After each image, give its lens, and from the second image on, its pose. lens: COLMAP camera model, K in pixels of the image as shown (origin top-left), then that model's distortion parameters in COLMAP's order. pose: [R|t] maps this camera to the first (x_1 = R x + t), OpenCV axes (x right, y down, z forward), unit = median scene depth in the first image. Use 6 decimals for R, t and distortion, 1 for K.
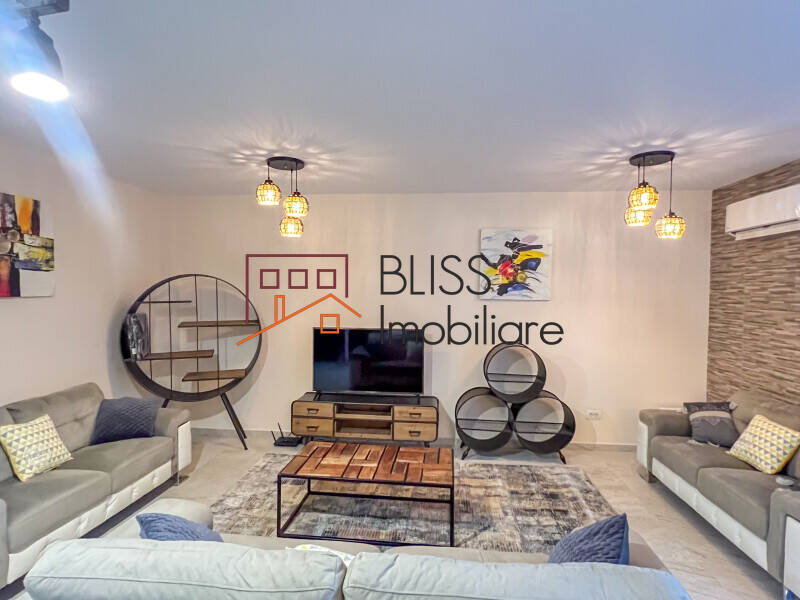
lens RADIAL K [[428.3, 0, 398.4], [0, 428.3, 303.3], [0, 0, 1]] dist [0.000708, 0.001240]
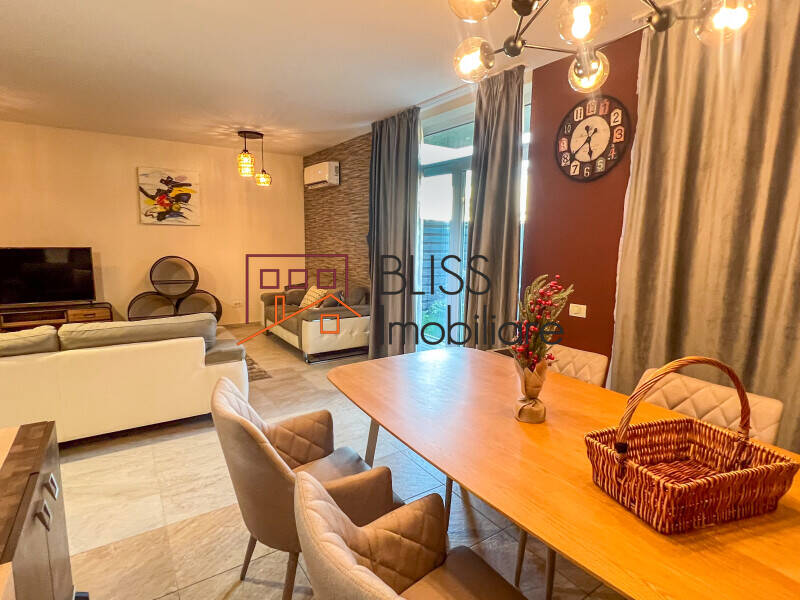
lens RADIAL K [[428.3, 0, 403.6], [0, 428.3, 302.9], [0, 0, 1]] dist [0.000708, 0.001240]
pose [[0.777019, -0.095470, 0.622195, -0.022268], [0.009468, 0.990093, 0.140096, 0.054188], [-0.629406, -0.102966, 0.770225, -0.511219]]
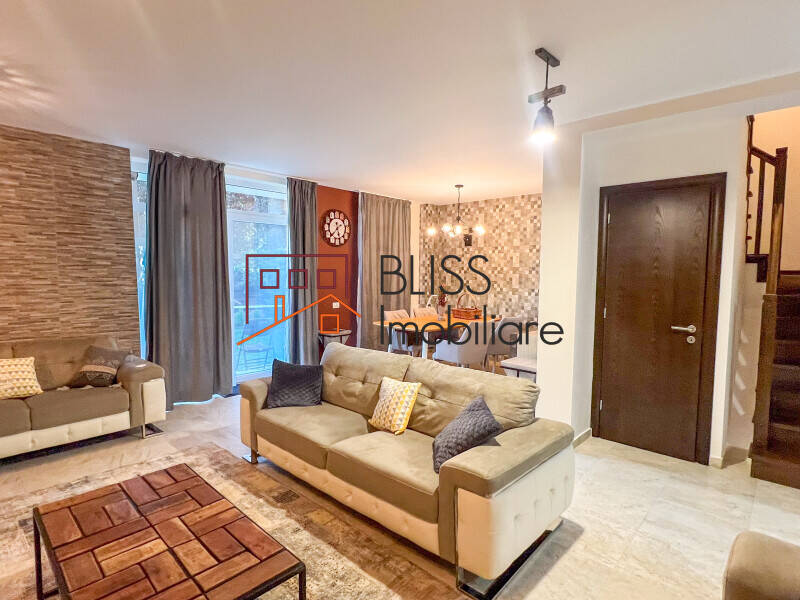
lens RADIAL K [[428.3, 0, 400.9], [0, 428.3, 298.8], [0, 0, 1]] dist [0.000708, 0.001240]
pose [[-0.784464, -0.056800, 0.617568, -0.492566], [0.002673, 0.995478, 0.094953, 0.000573], [-0.620168, 0.076138, -0.780765, 0.952278]]
